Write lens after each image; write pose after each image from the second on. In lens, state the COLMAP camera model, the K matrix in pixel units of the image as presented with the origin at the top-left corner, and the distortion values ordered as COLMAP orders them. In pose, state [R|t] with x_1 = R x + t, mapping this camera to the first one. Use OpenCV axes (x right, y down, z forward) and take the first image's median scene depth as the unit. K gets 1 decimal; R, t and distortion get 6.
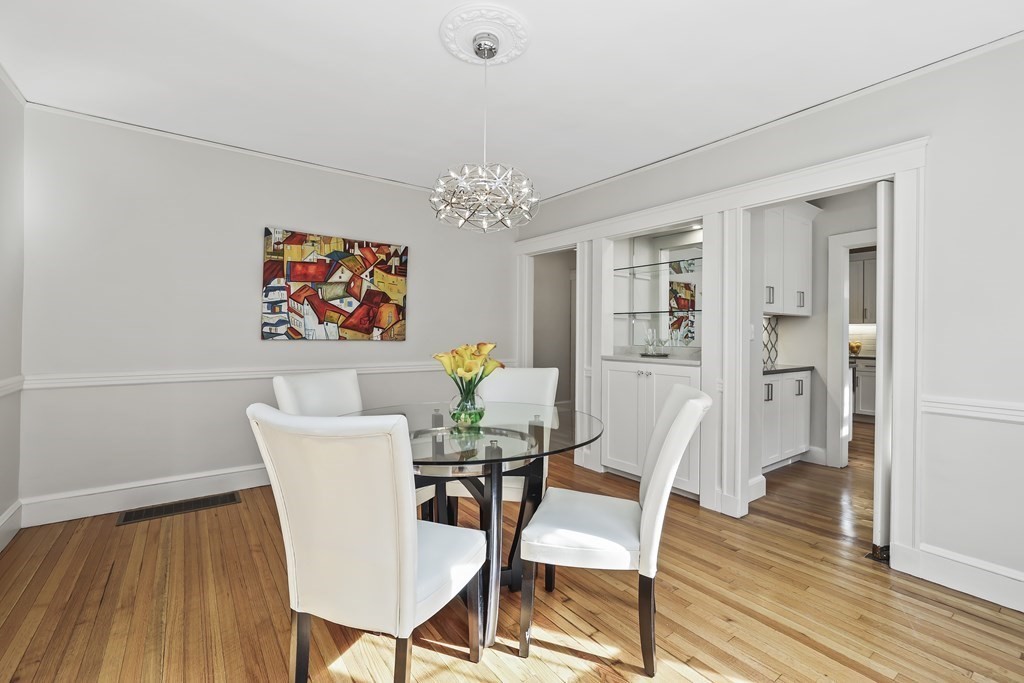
lens RADIAL K [[445.0, 0, 502.2], [0, 445.0, 332.1], [0, 0, 1]] dist [-0.030189, 0.014576]
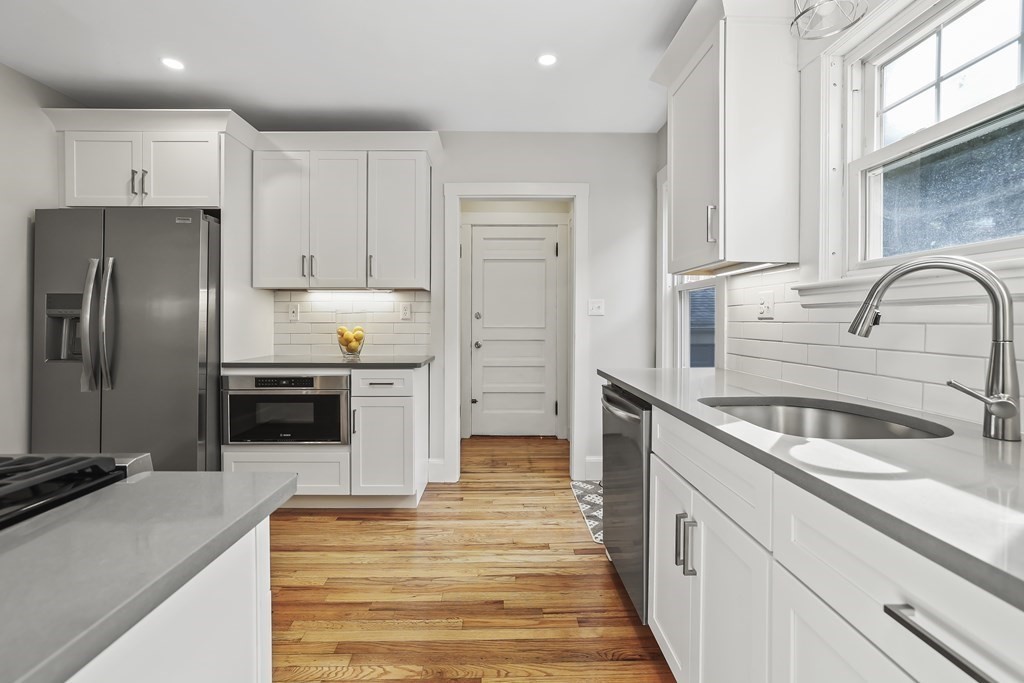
lens RADIAL K [[445.0, 0, 505.8], [0, 445.0, 325.7], [0, 0, 1]] dist [-0.030189, 0.014576]
pose [[0.576387, -0.020389, 0.816922, 0.882698], [0.004793, 0.999756, 0.021571, 0.017792], [-0.817163, -0.008518, 0.576344, 1.027725]]
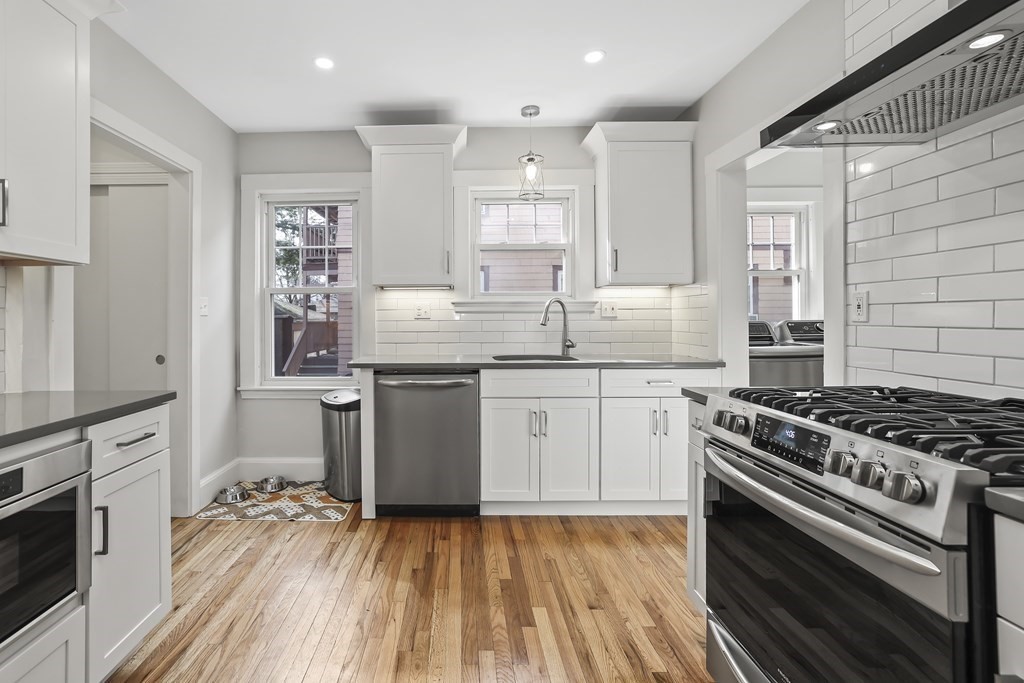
lens RADIAL K [[462.9, 0, 451.2], [0, 462.9, 317.3], [0, 0, 1]] dist [-0.033251, 0.009023]
pose [[-0.792028, -0.004808, 0.610466, 0.887571], [-0.004346, 0.999988, 0.002237, 0.017364], [-0.610470, -0.000882, -0.792039, 1.737599]]
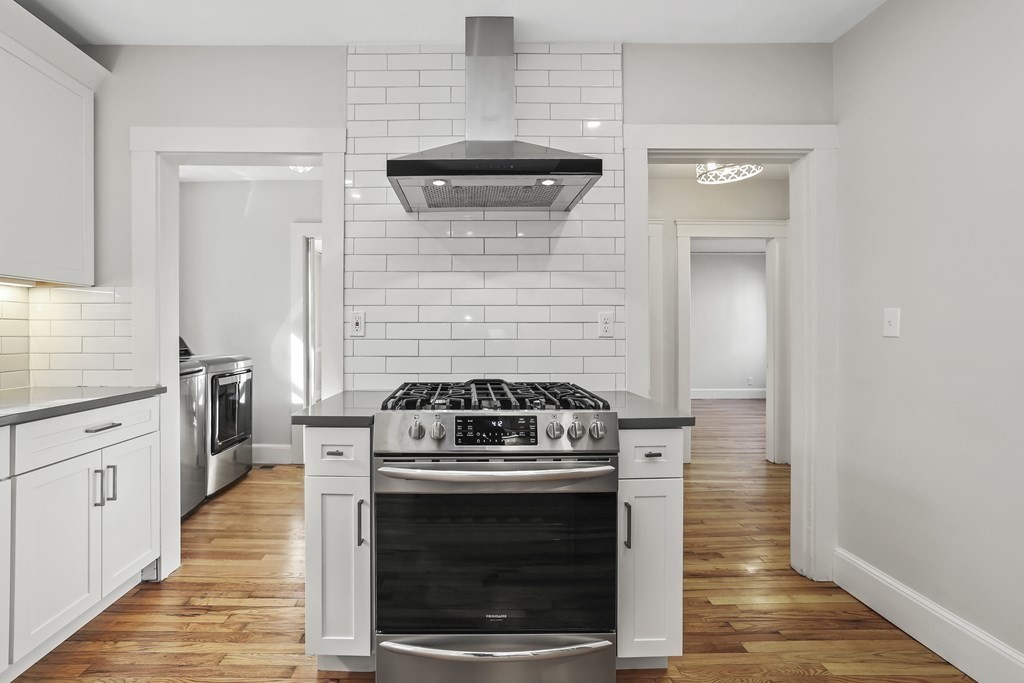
lens RADIAL K [[445.0, 0, 461.3], [0, 445.0, 333.3], [0, 0, 1]] dist [-0.030189, 0.014576]
pose [[-0.598979, -0.006015, -0.800742, 1.204585], [-0.002838, 0.999981, -0.005388, 0.019849], [0.800760, -0.000955, -0.598985, 1.566799]]
